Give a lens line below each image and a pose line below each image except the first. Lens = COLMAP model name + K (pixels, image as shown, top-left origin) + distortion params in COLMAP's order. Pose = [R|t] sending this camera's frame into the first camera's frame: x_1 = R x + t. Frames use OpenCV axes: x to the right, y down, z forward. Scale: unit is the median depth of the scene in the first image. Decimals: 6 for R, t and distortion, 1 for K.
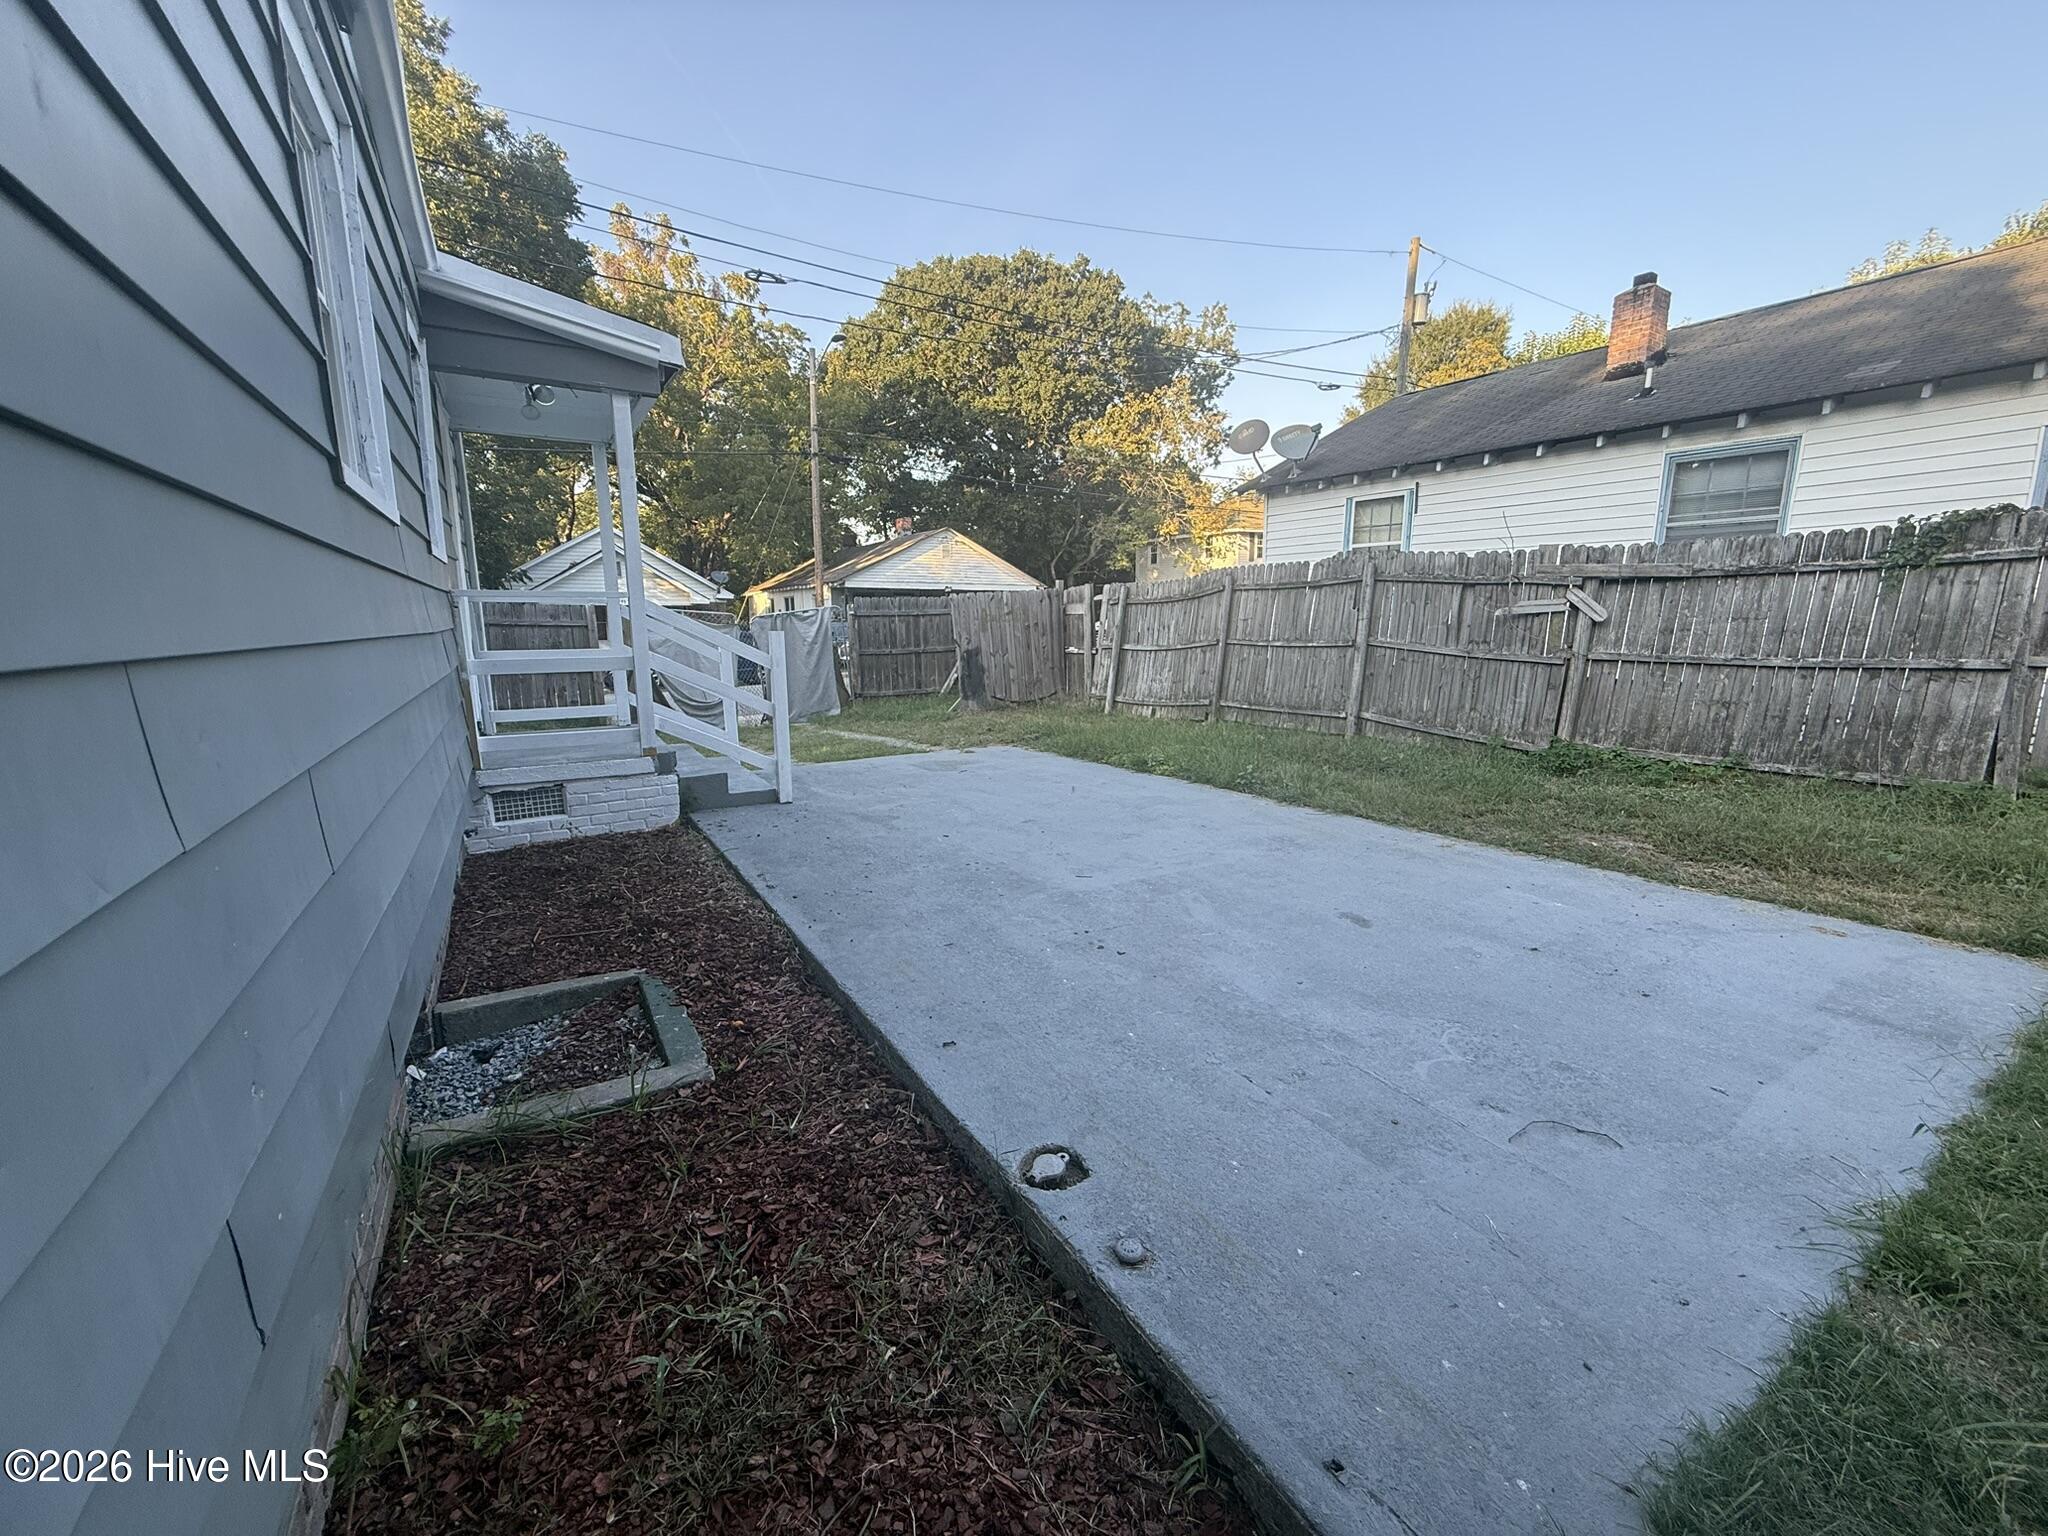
lens RADIAL K [[816.0, 0, 1021.2], [0, 816.0, 768.1], [0, 0, 1]] dist [0.000087, -0.000242]
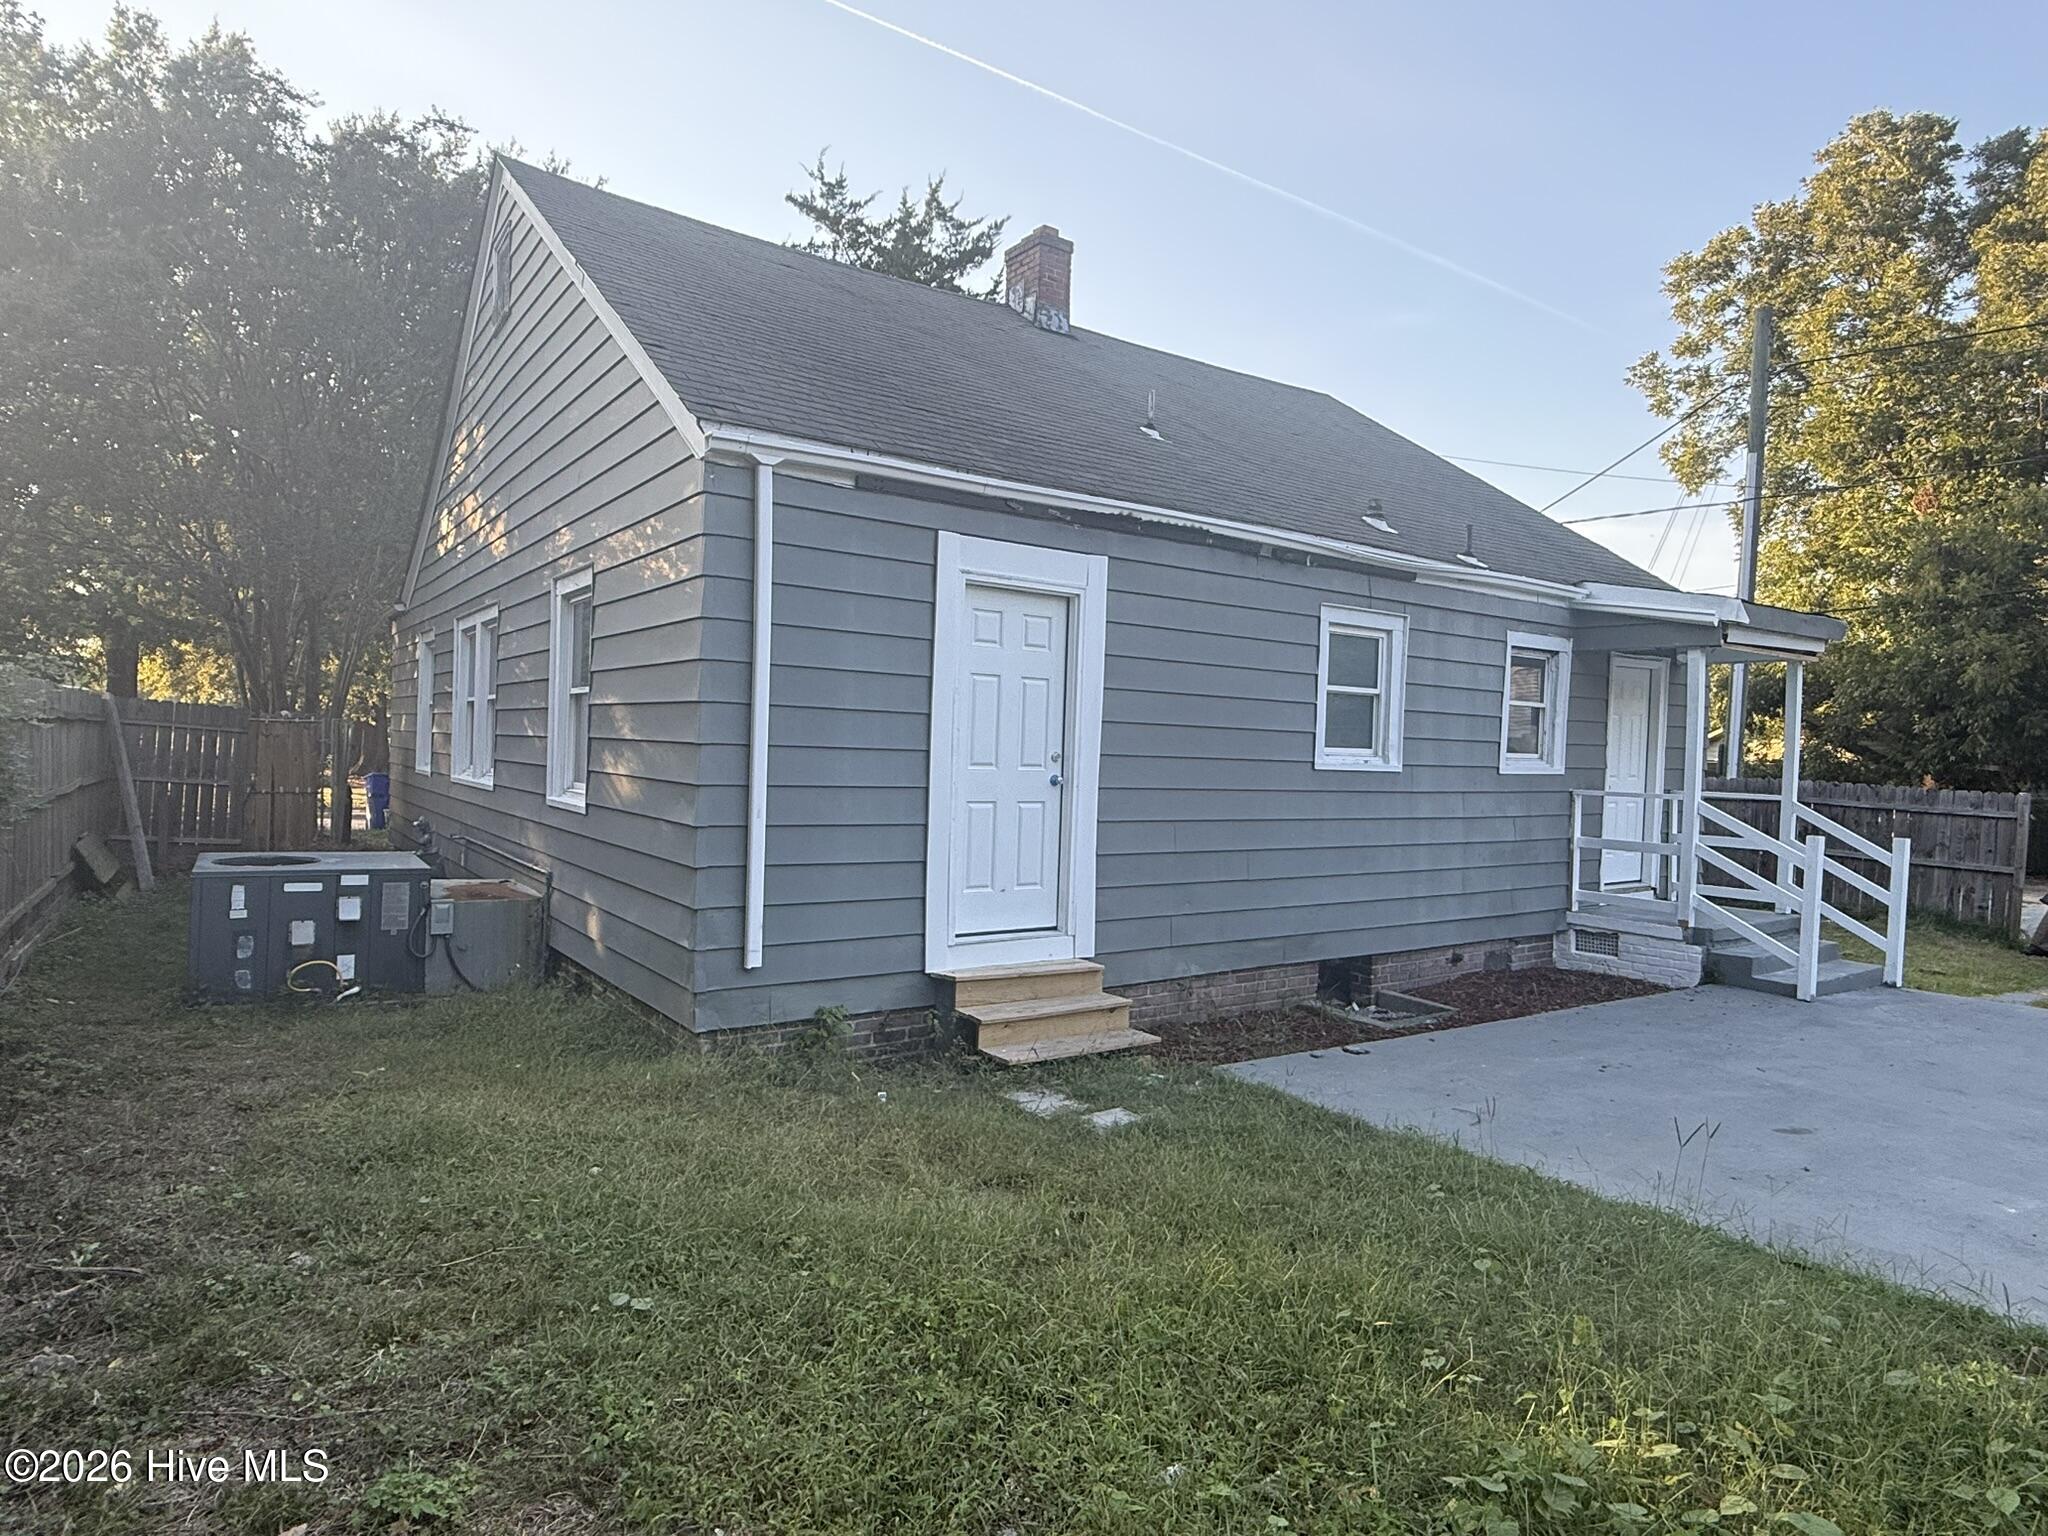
lens RADIAL K [[1176.4, 0, 1024.0], [0, 1176.4, 768.0], [0, 0, 1]] dist [-0.043327, -0.000727]
pose [[0.068868, 0.023556, -0.997348, 1.270311], [-0.211684, 0.977301, 0.008466, -0.056245], [0.974909, 0.210540, 0.072291, -0.144162]]
